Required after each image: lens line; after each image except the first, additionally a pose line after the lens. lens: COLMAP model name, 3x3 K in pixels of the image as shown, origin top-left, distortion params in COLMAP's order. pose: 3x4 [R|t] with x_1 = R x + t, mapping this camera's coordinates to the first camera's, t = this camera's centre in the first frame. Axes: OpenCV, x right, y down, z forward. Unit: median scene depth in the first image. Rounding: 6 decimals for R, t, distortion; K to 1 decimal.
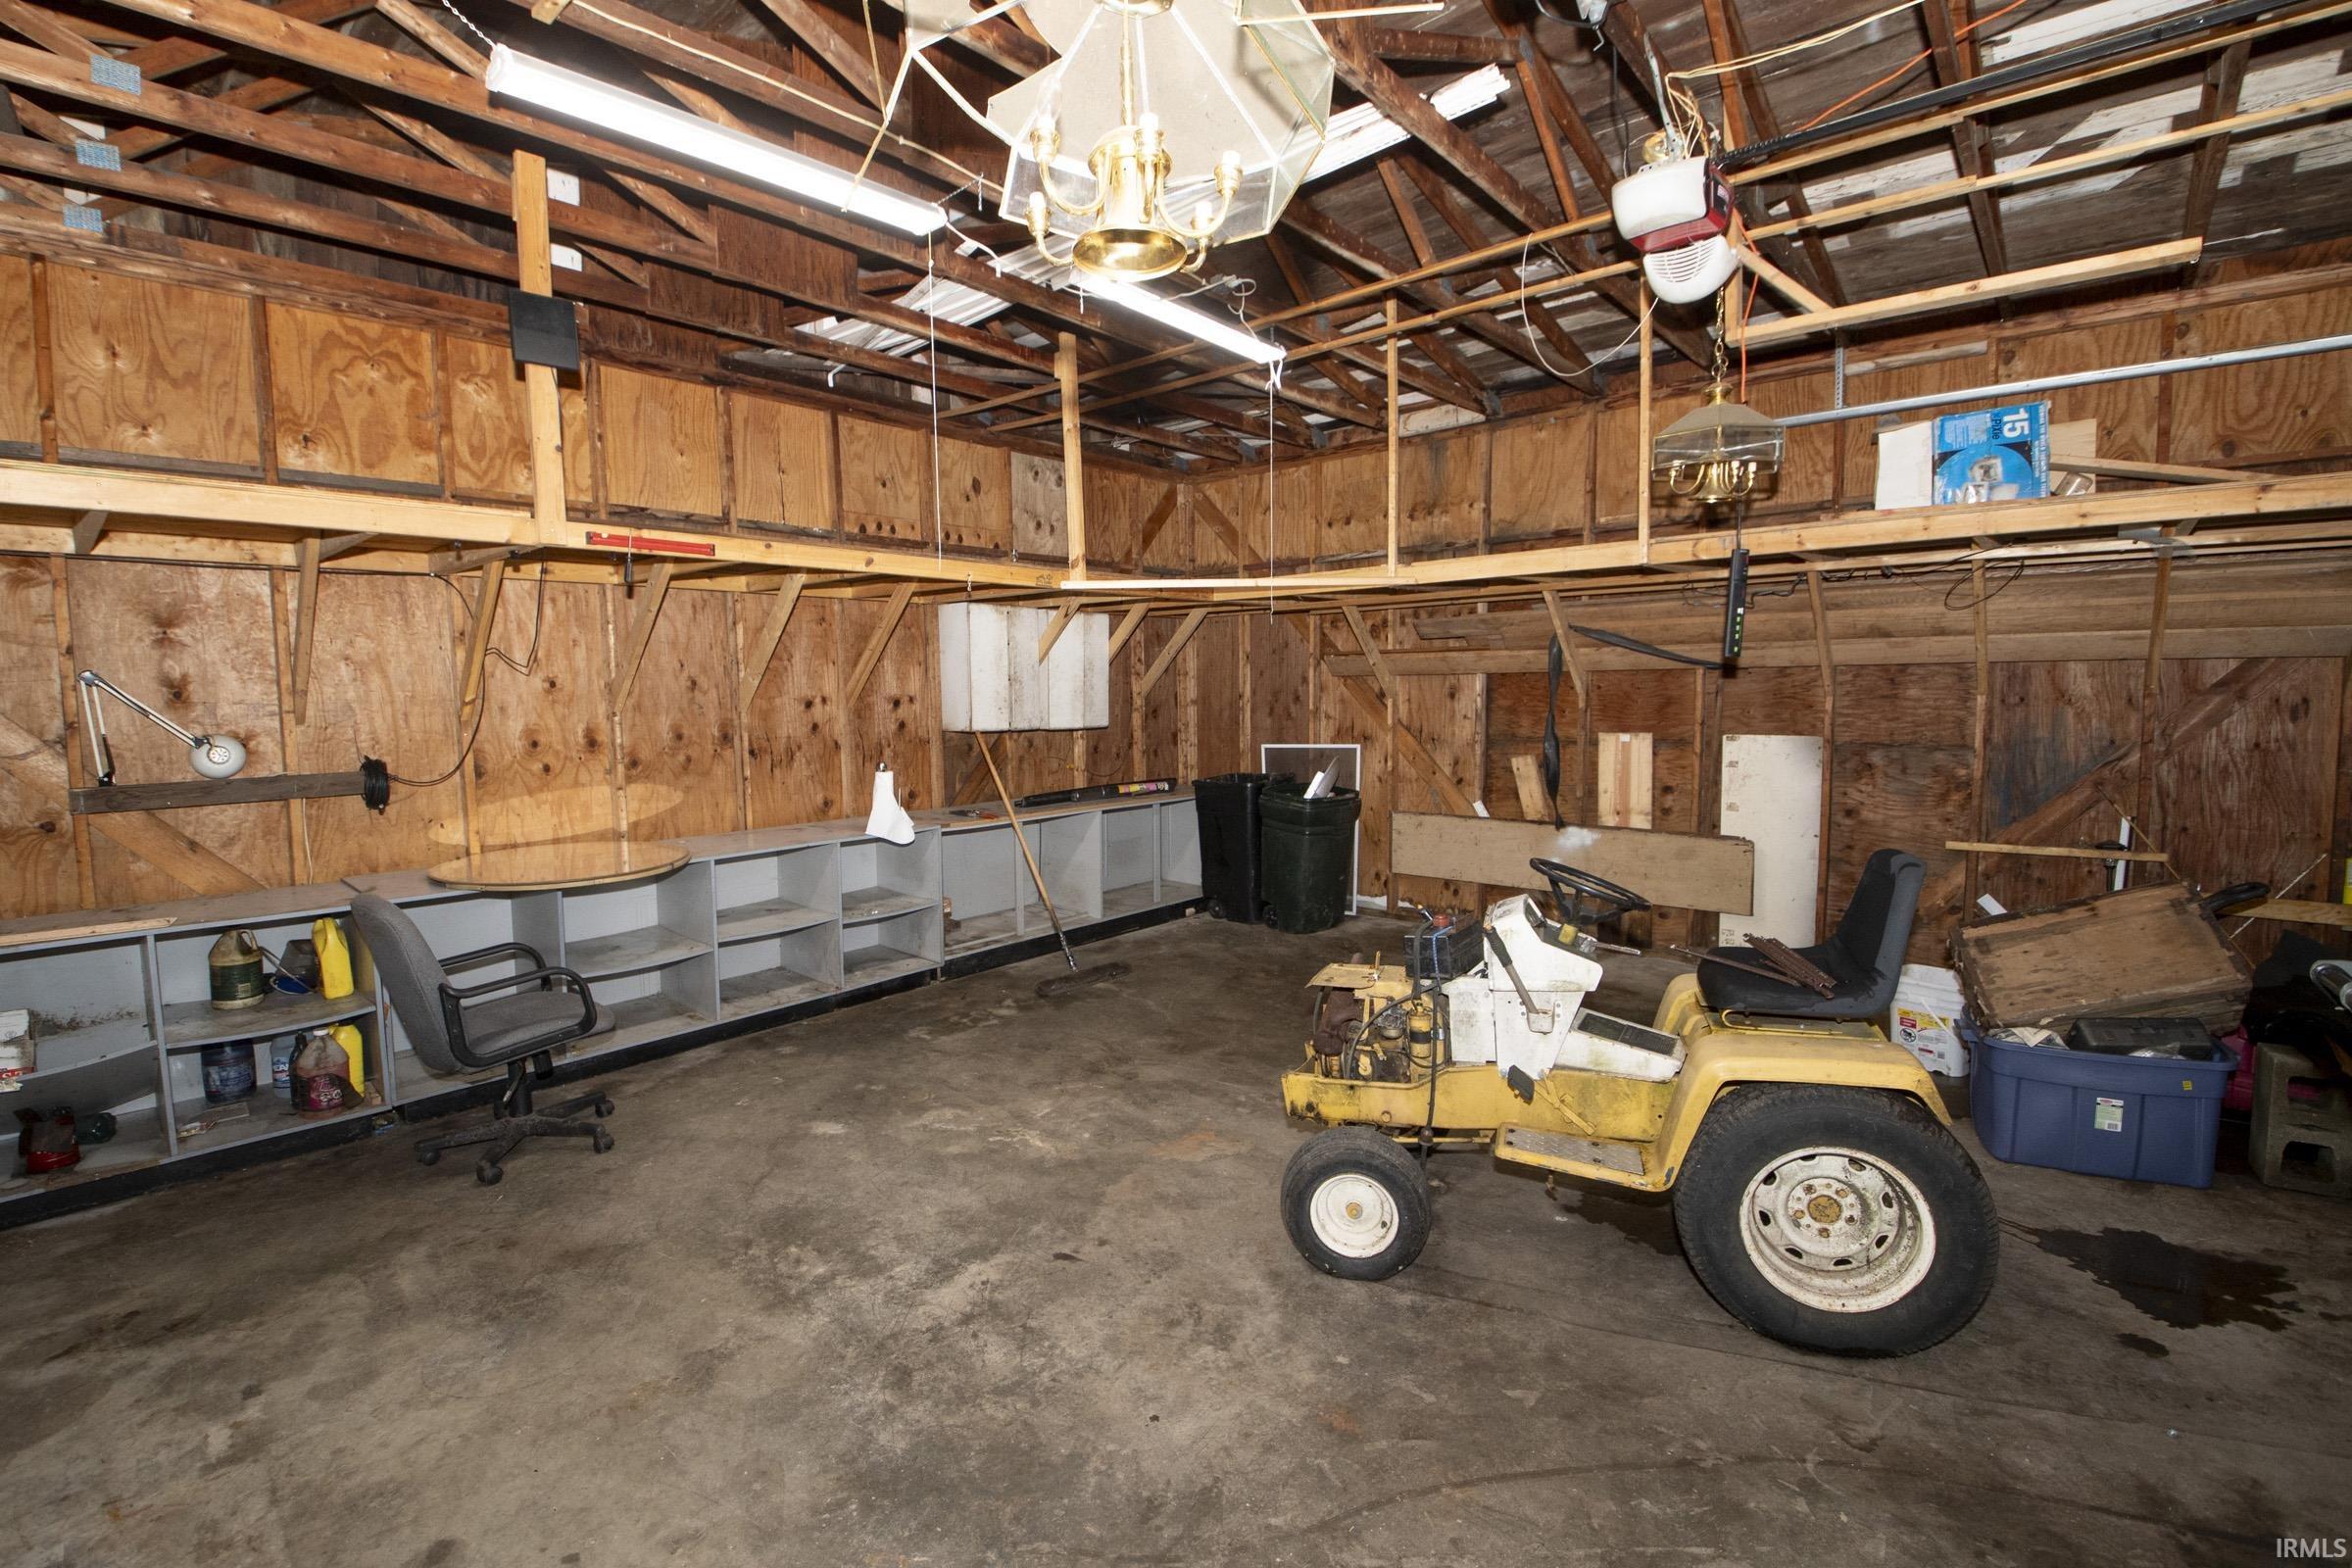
lens RADIAL K [[1034.3, 0, 1157.7], [0, 1034.3, 792.0], [0, 0, 1]] dist [-0.004035, -0.011853]
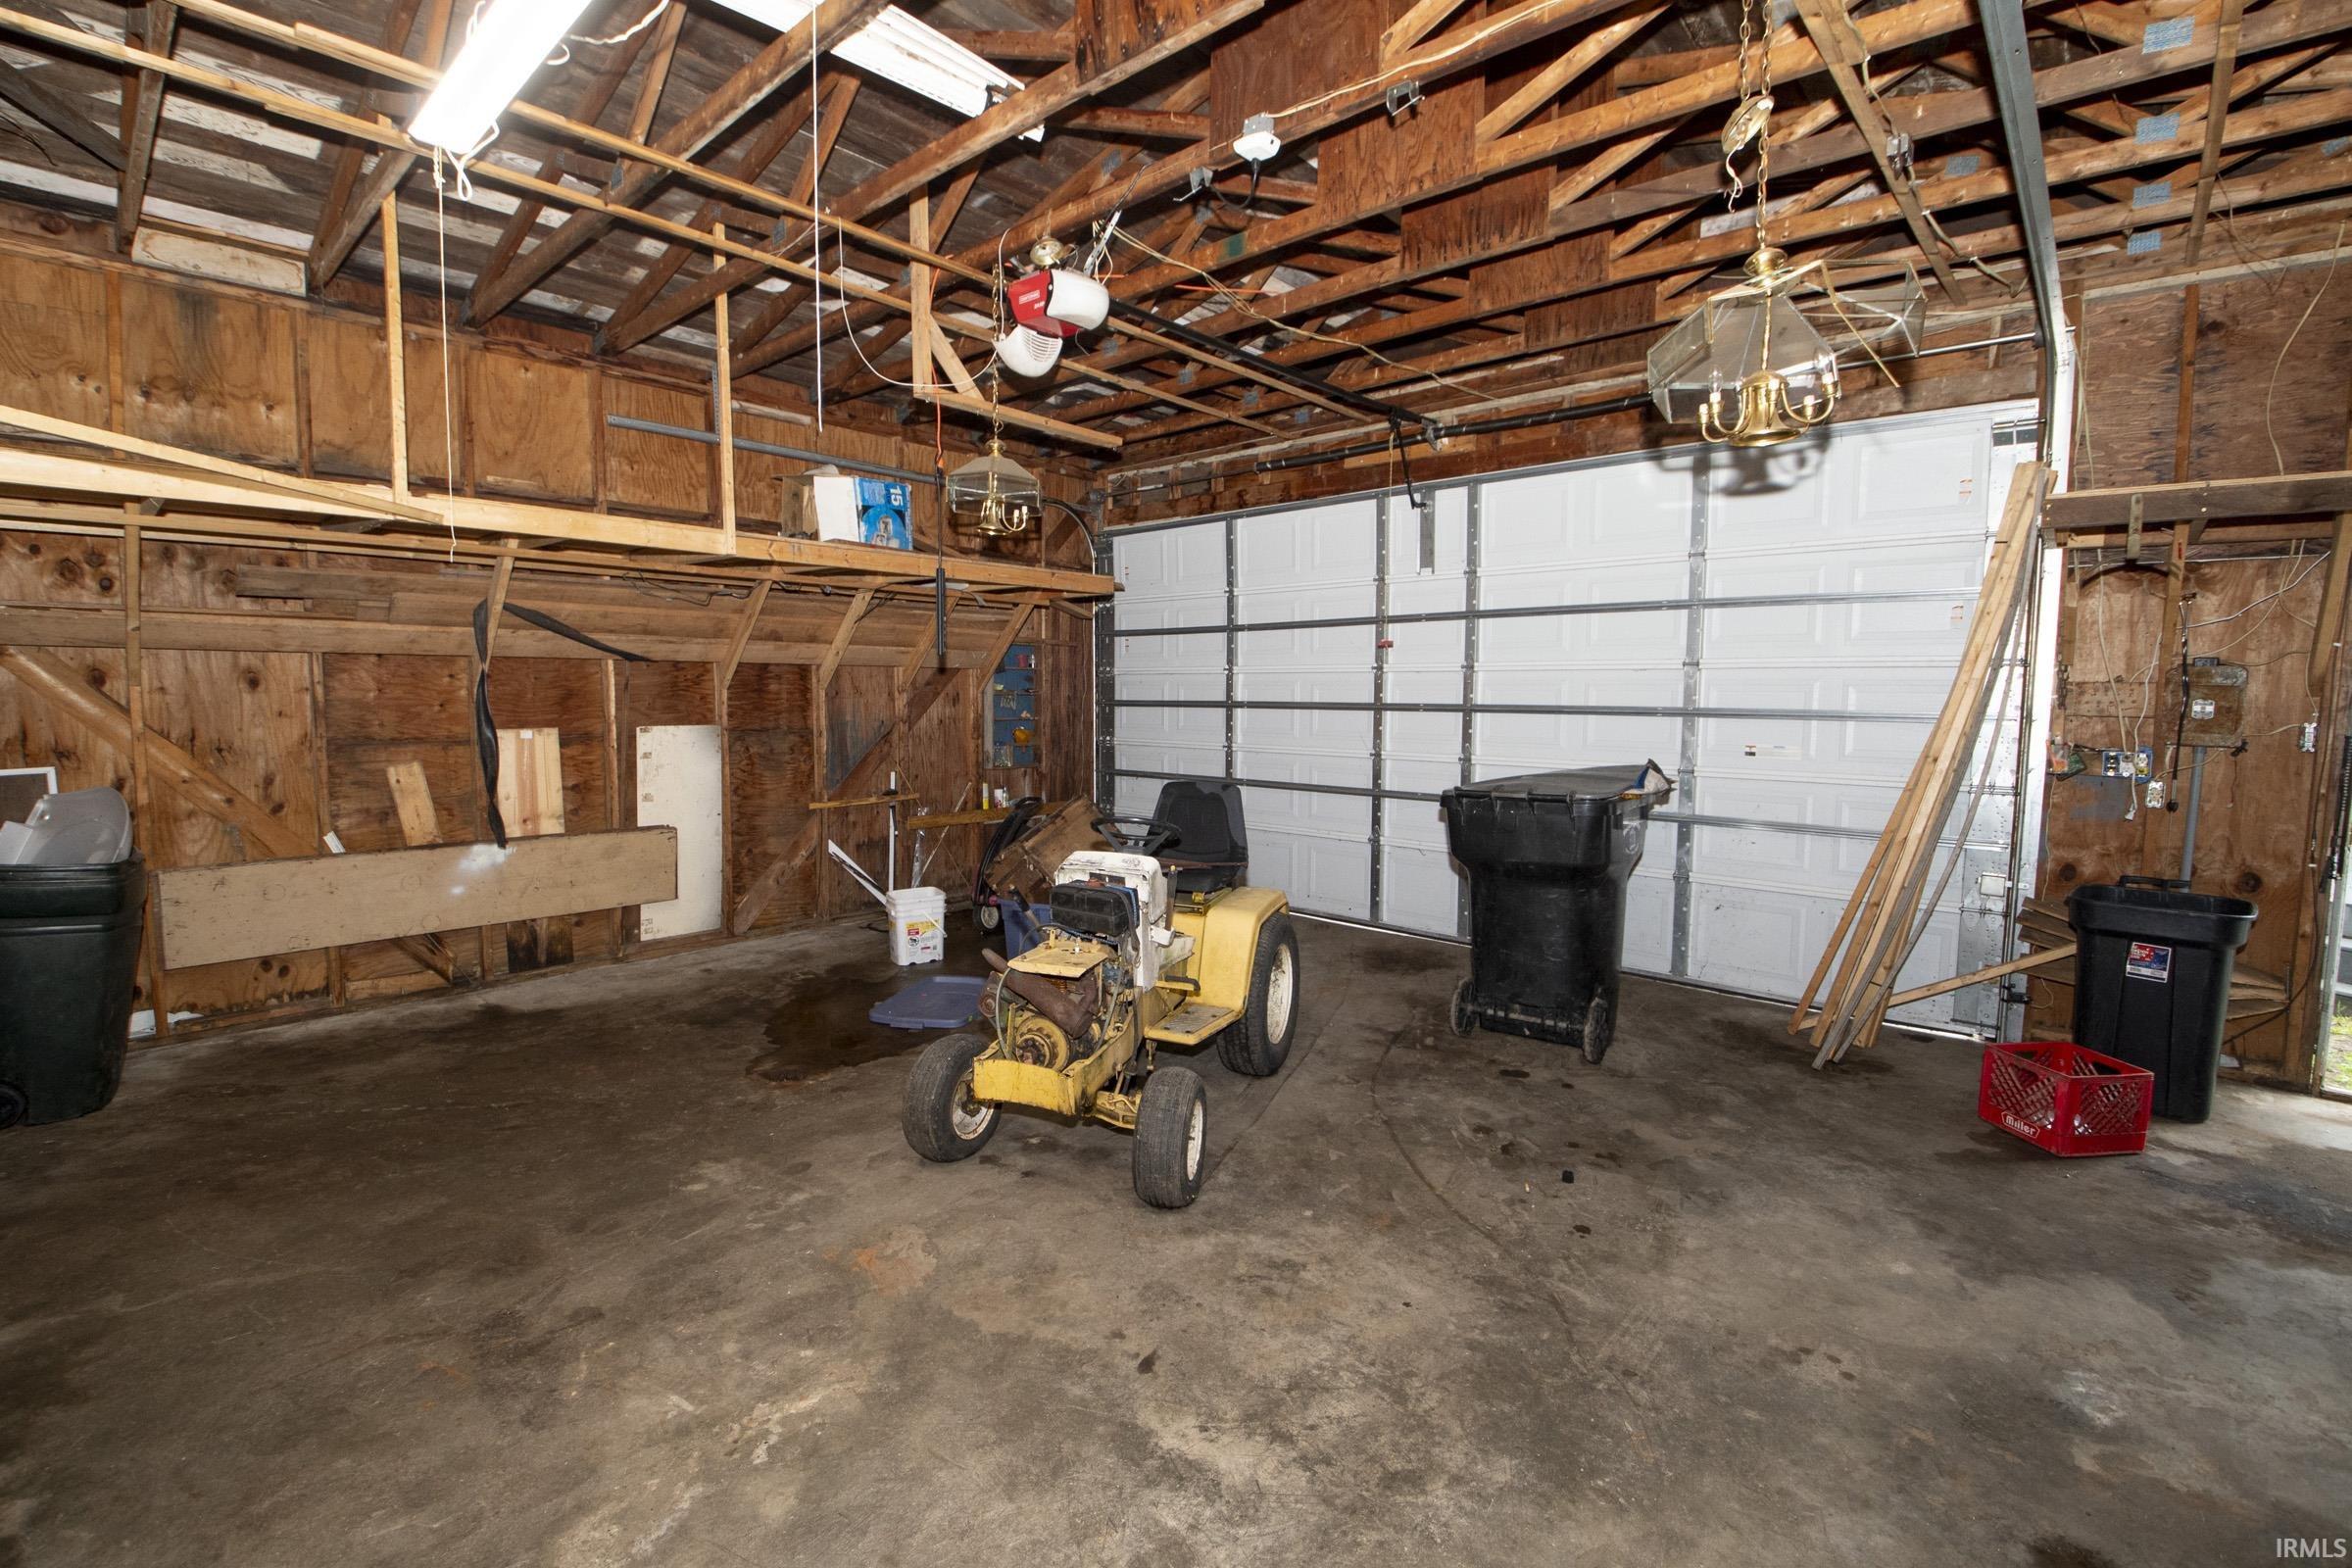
lens RADIAL K [[1034.3, 0, 1157.2], [0, 1034.3, 771.8], [0, 0, 1]] dist [-0.004035, -0.011853]
pose [[0.010731, -0.067467, 0.997664, -0.534933], [0.088863, 0.993838, 0.066252, -0.039783], [-0.995986, 0.087945, 0.016661, 0.579601]]
